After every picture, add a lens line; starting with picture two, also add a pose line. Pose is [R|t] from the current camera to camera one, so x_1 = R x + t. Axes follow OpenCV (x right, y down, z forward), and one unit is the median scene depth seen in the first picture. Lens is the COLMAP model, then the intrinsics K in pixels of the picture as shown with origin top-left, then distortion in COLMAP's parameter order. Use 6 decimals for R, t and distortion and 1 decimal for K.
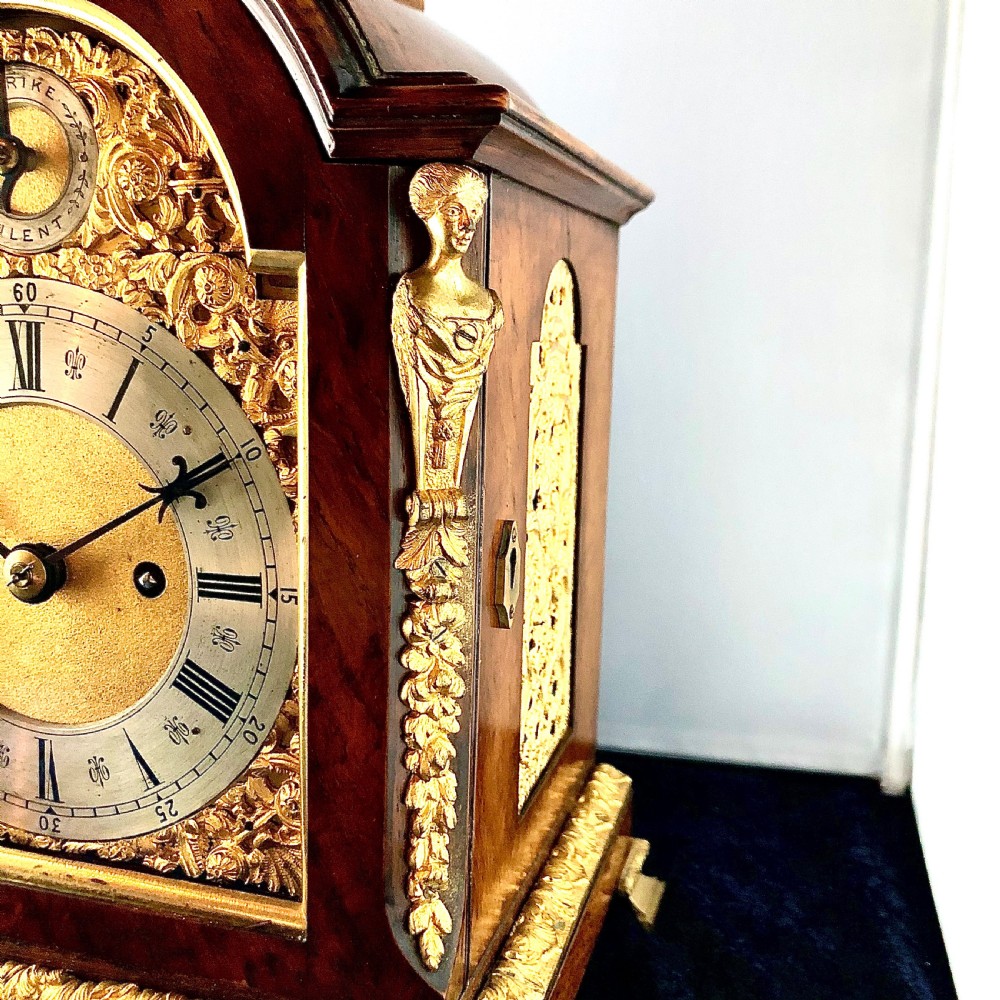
lens RADIAL K [[1084.3, 0, 568.7], [0, 1084.3, 504.7], [0, 0, 1]] dist [-0.005599, -0.065013]
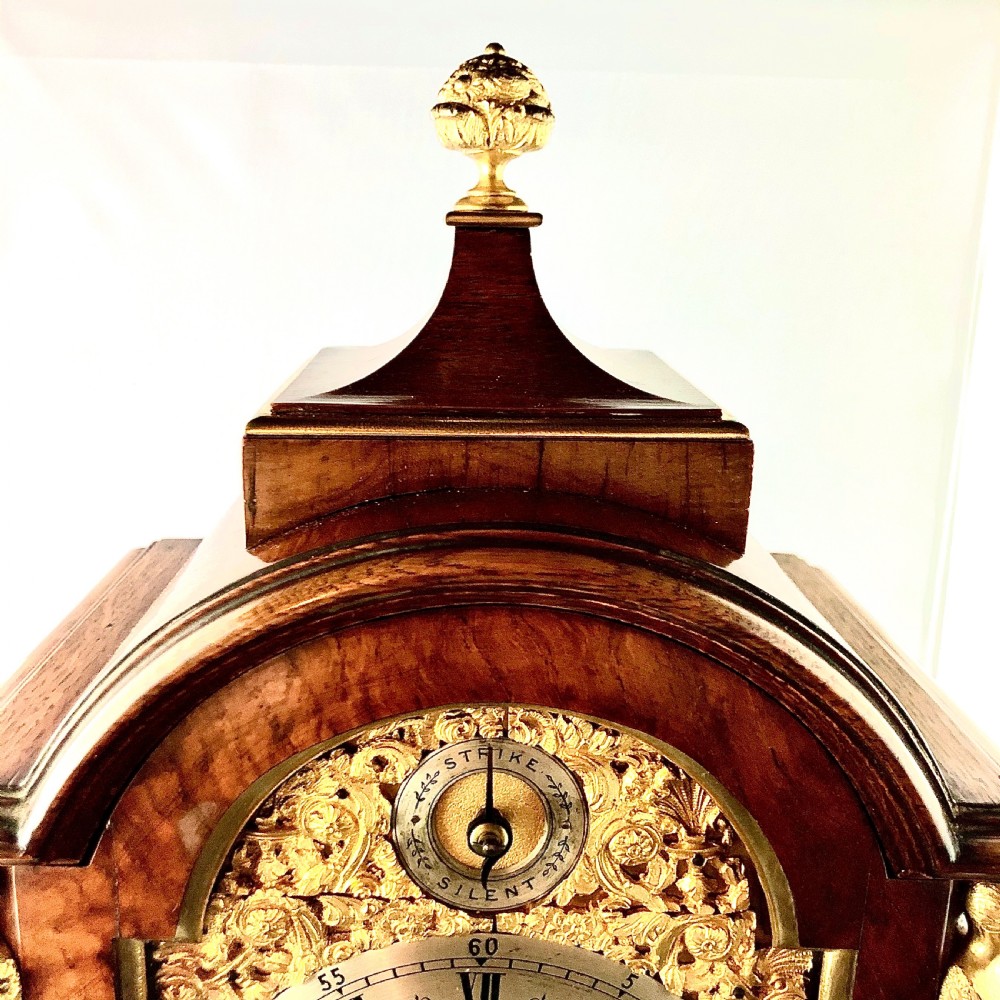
lens RADIAL K [[1090.2, 0, 499.4], [0, 1090.2, 445.7], [0, 0, 1]] dist [0.002835, -0.031531]
pose [[0.964654, -0.064749, 0.255439, -0.711968], [0.049873, 0.996684, 0.064299, -0.702184], [-0.258756, -0.049287, 0.964685, 0.093086]]
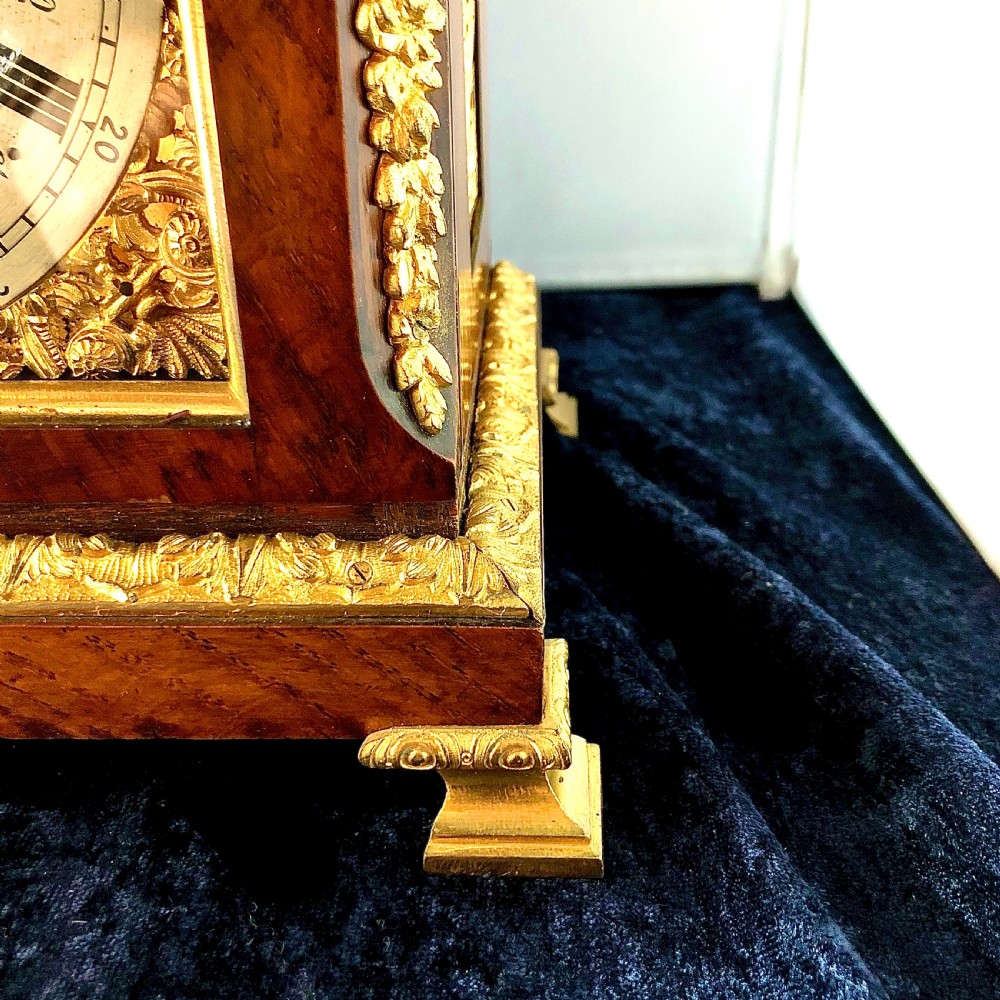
lens RADIAL K [[1084.3, 0, 568.7], [0, 1084.3, 504.7], [0, 0, 1]] dist [-0.005599, -0.065013]
pose [[0.962756, -0.144510, 0.228511, -0.207582], [0.065812, 0.945011, 0.320347, 0.232649], [-0.262239, -0.293377, 0.919326, 0.254654]]
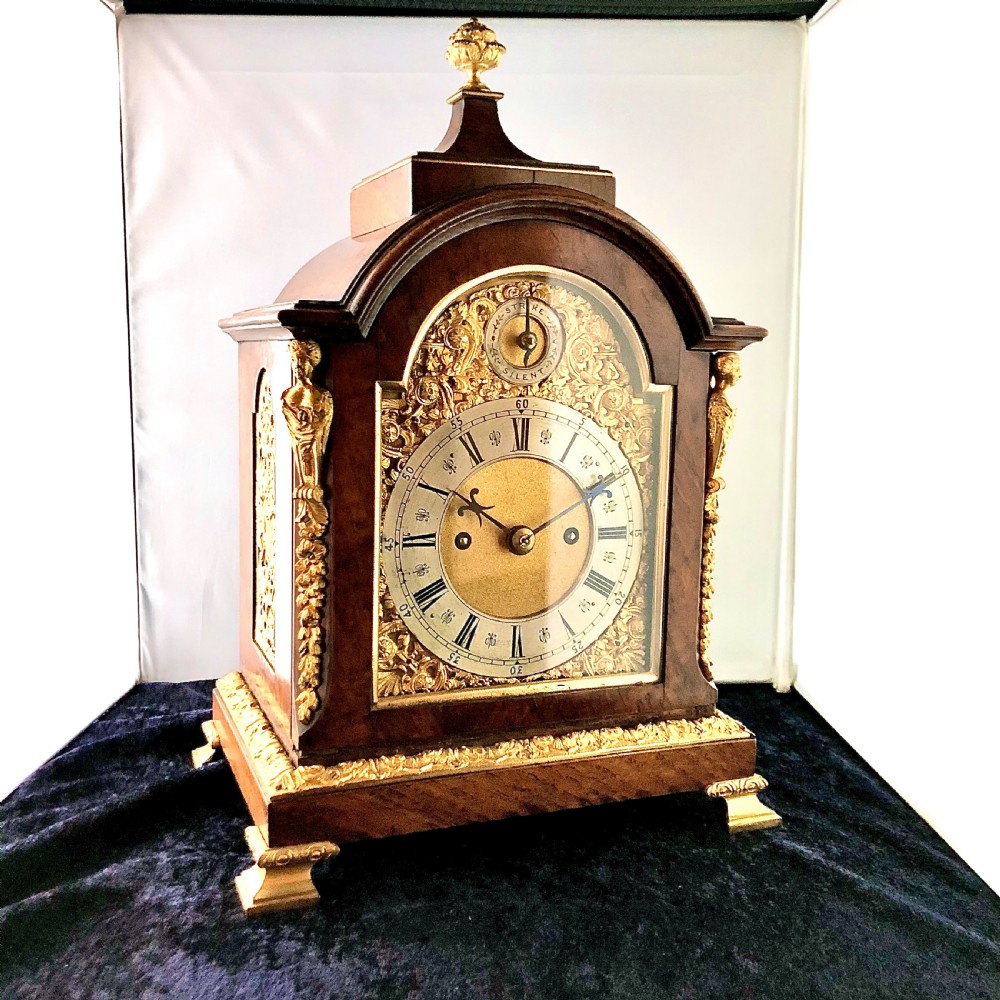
lens RADIAL K [[1040.7, 0, 467.9], [0, 1040.7, 507.2], [0, 0, 1]] dist [0.011974, 0.005883]
pose [[0.827463, -0.097830, 0.552933, -1.735572], [0.113192, 0.993553, 0.006398, -0.023553], [-0.549994, 0.057294, 0.833201, -0.613581]]
